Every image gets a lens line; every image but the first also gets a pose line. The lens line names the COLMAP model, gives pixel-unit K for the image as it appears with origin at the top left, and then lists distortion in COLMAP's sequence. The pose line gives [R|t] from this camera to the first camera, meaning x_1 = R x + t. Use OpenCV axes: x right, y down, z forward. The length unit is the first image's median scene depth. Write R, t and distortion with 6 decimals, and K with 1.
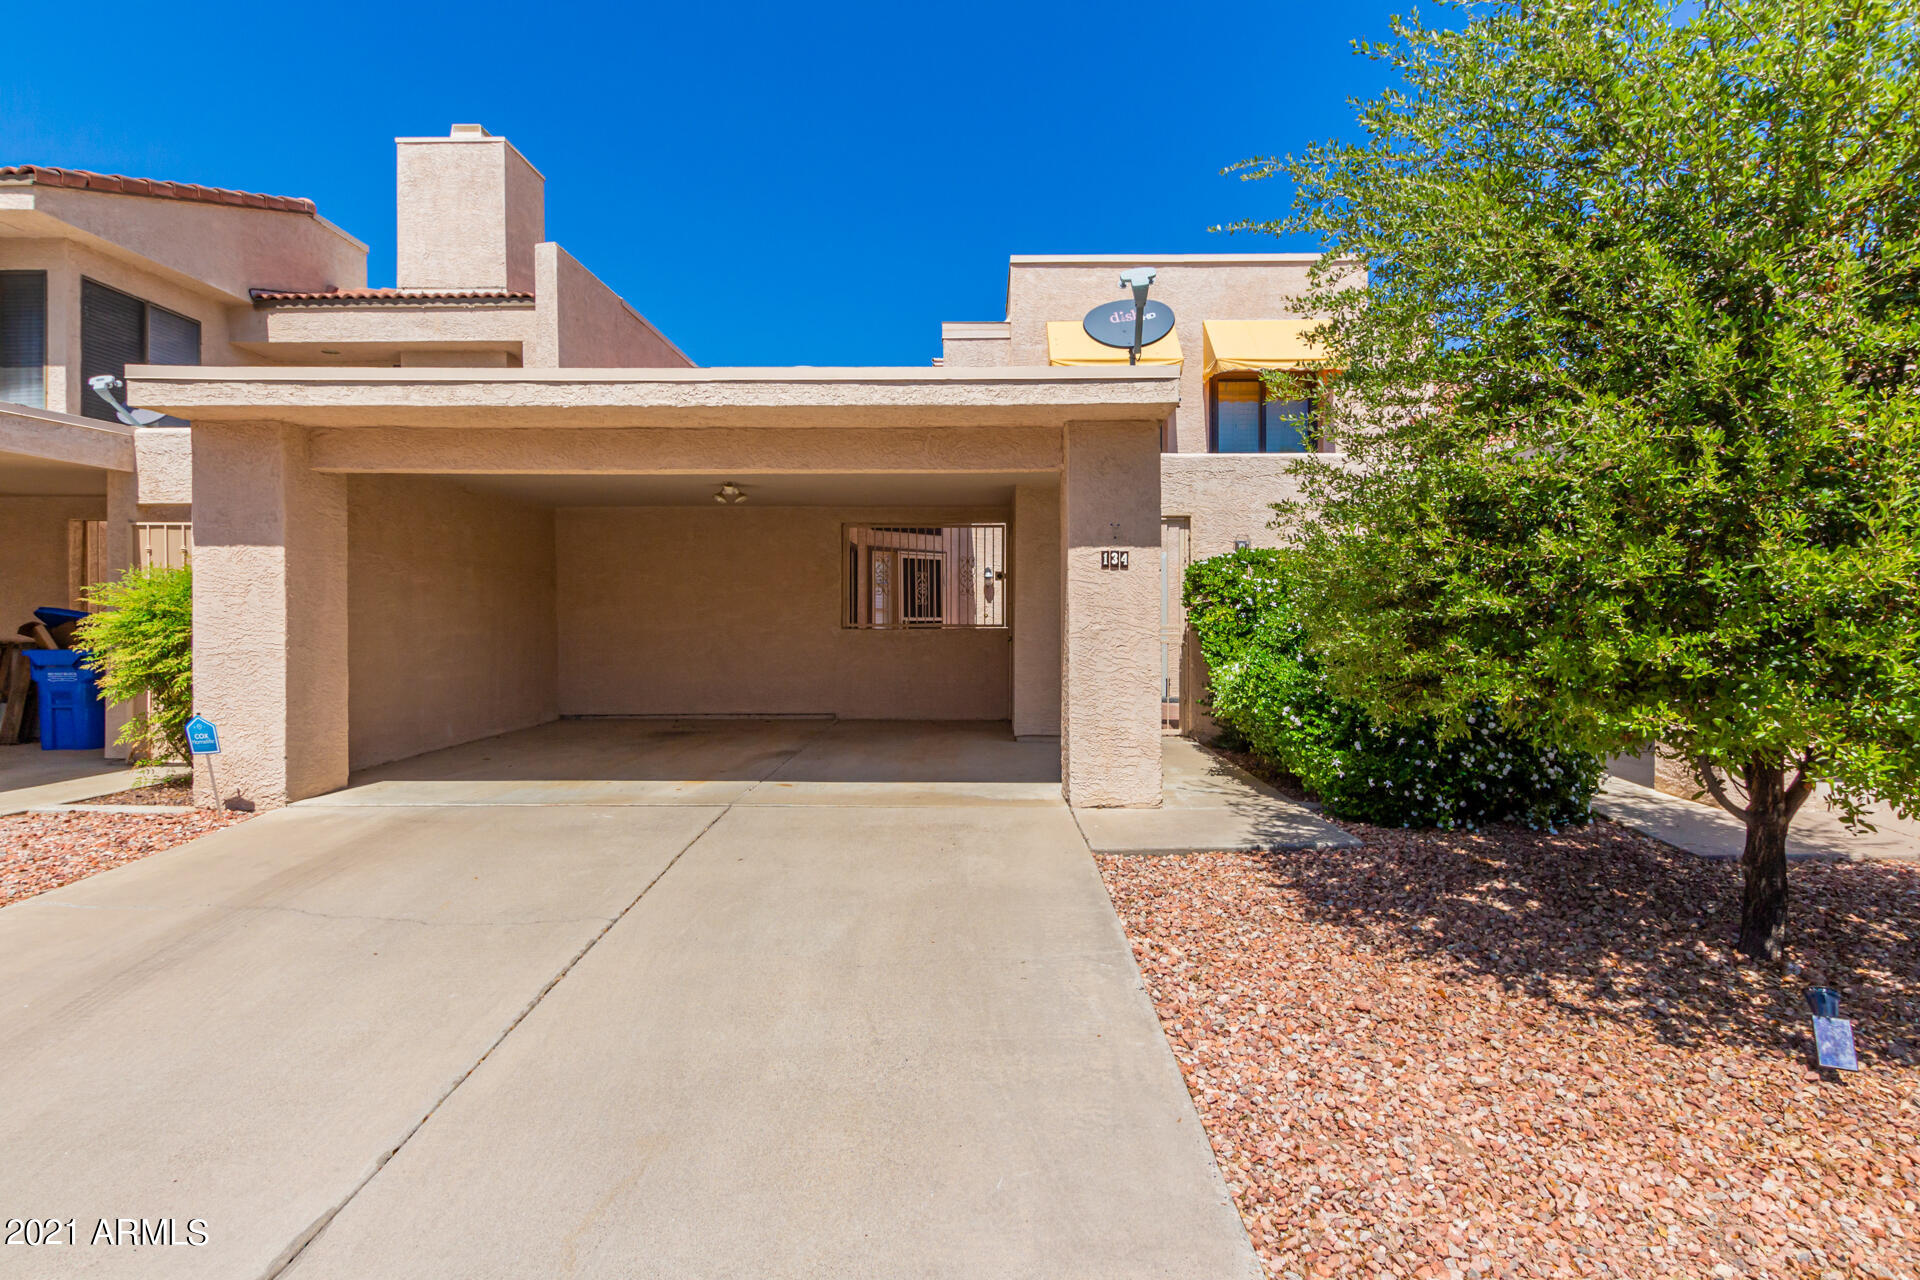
lens RADIAL K [[879.9, 0, 964.2], [0, 879.9, 628.9], [0, 0, 1]] dist [0.012519, -0.005467]
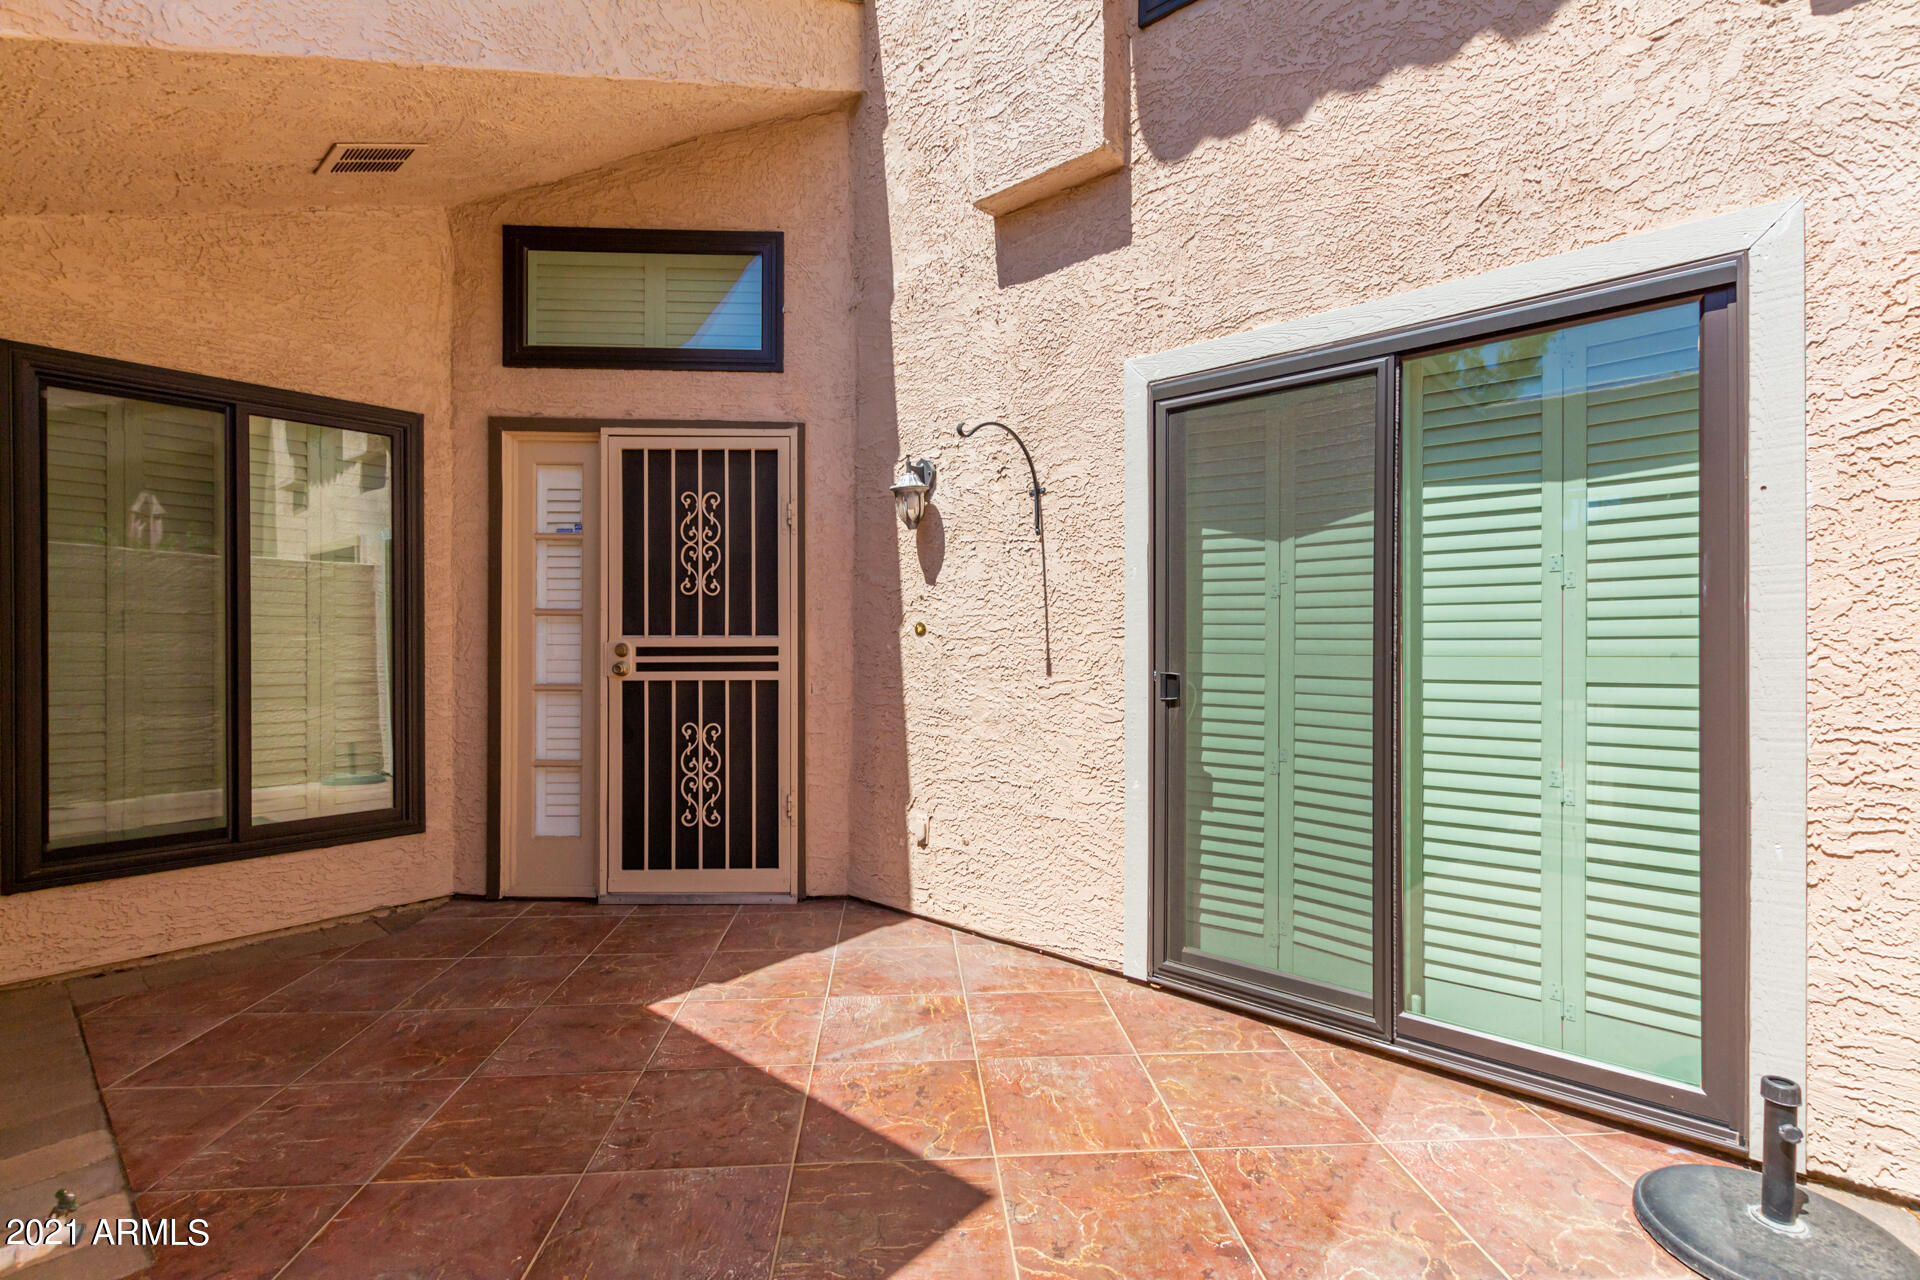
lens RADIAL K [[879.9, 0, 960.9], [0, 879.9, 642.2], [0, 0, 1]] dist [0.012519, -0.005467]
pose [[0.766674, 0.001836, -0.642034, 0.401099], [-0.009222, 0.999924, -0.008153, -0.015257], [0.641971, 0.012171, 0.766633, 1.462048]]
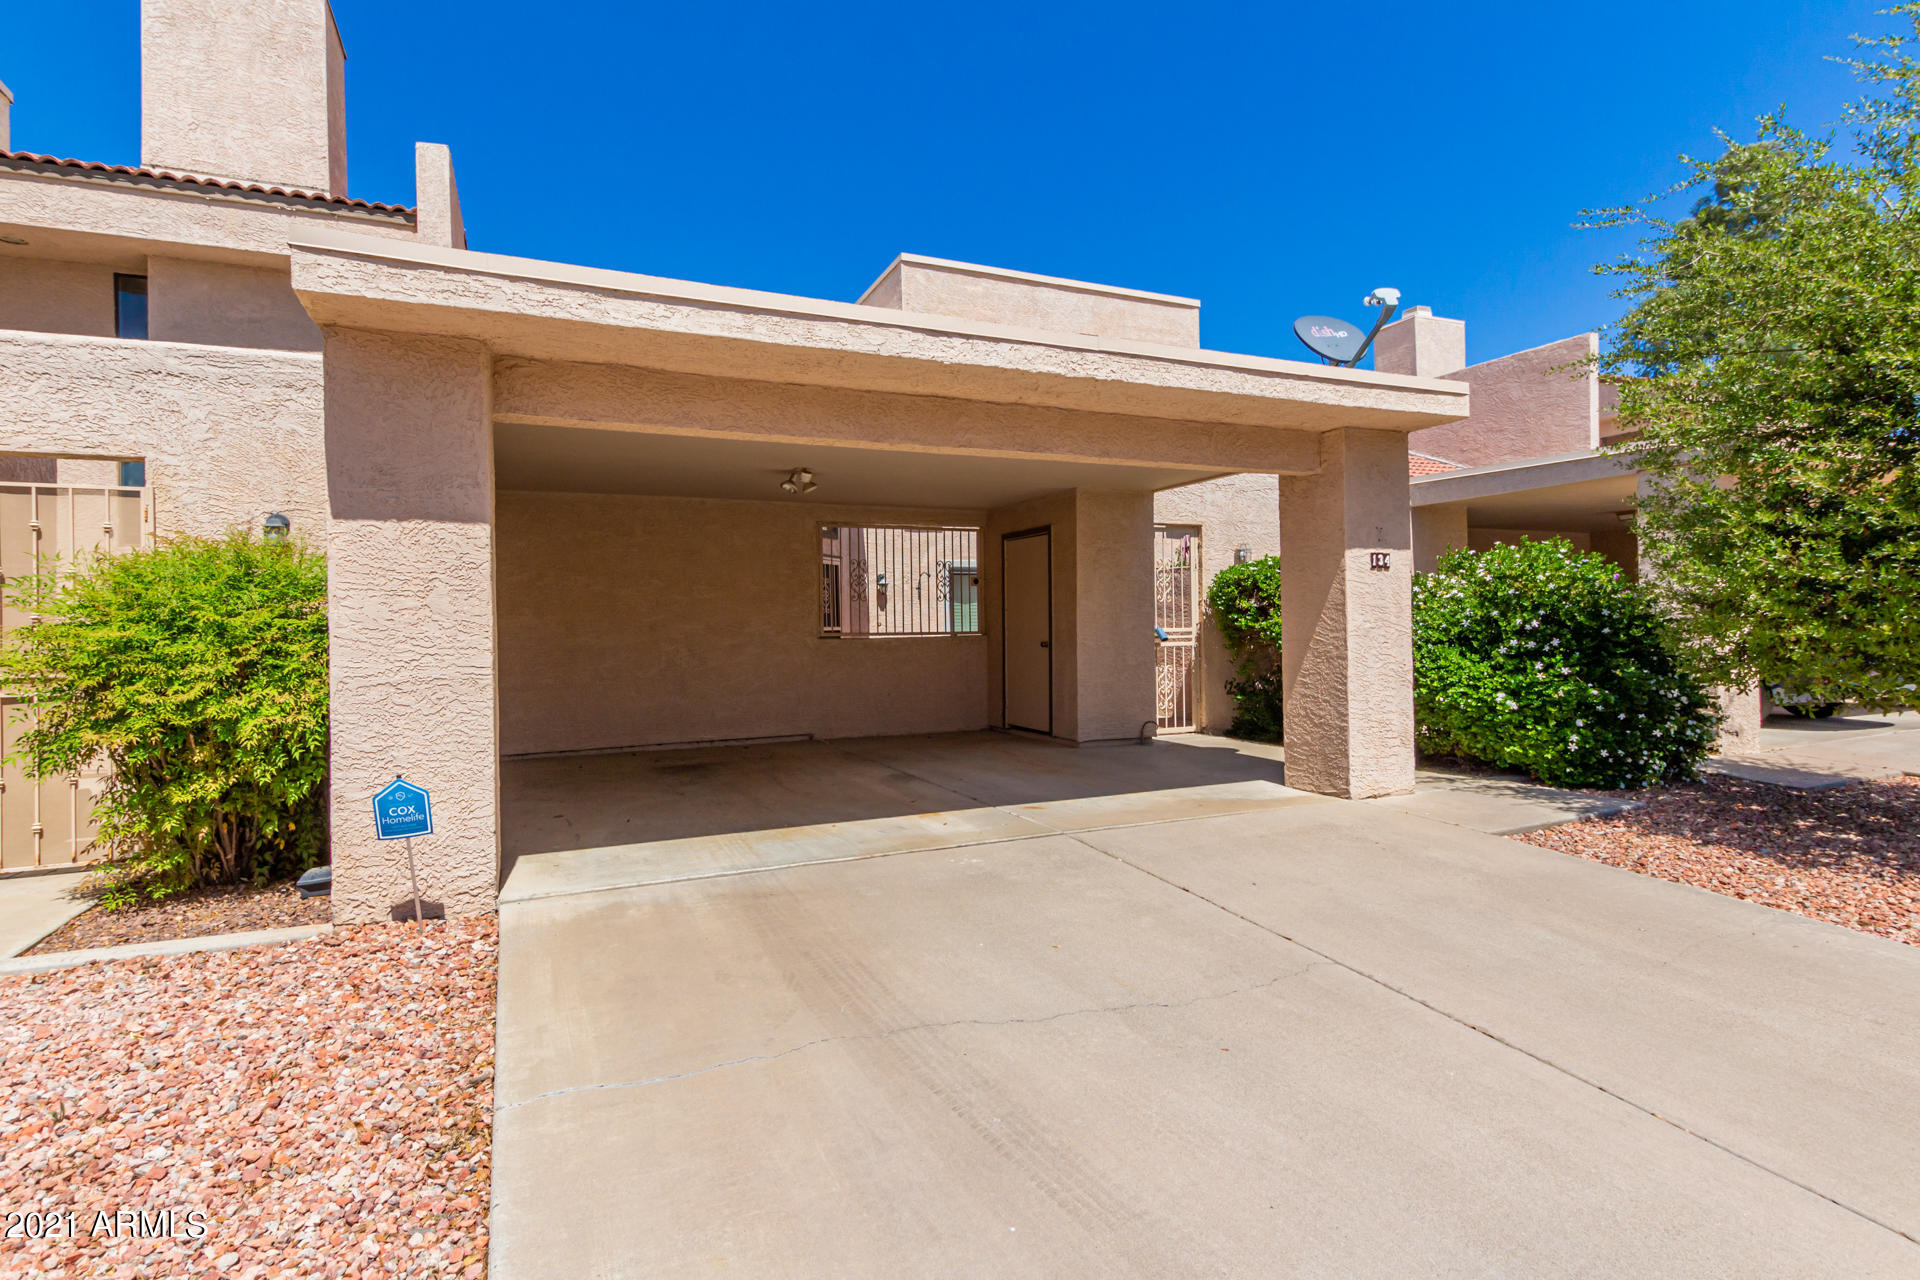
lens RADIAL K [[879.9, 0, 957.1], [0, 879.9, 631.3], [0, 0, 1]] dist [0.012519, -0.005467]
pose [[0.917718, -0.016292, 0.396899, -0.514939], [0.020531, 0.999769, -0.006432, 0.001324], [-0.396702, 0.014051, 0.917840, 0.166875]]
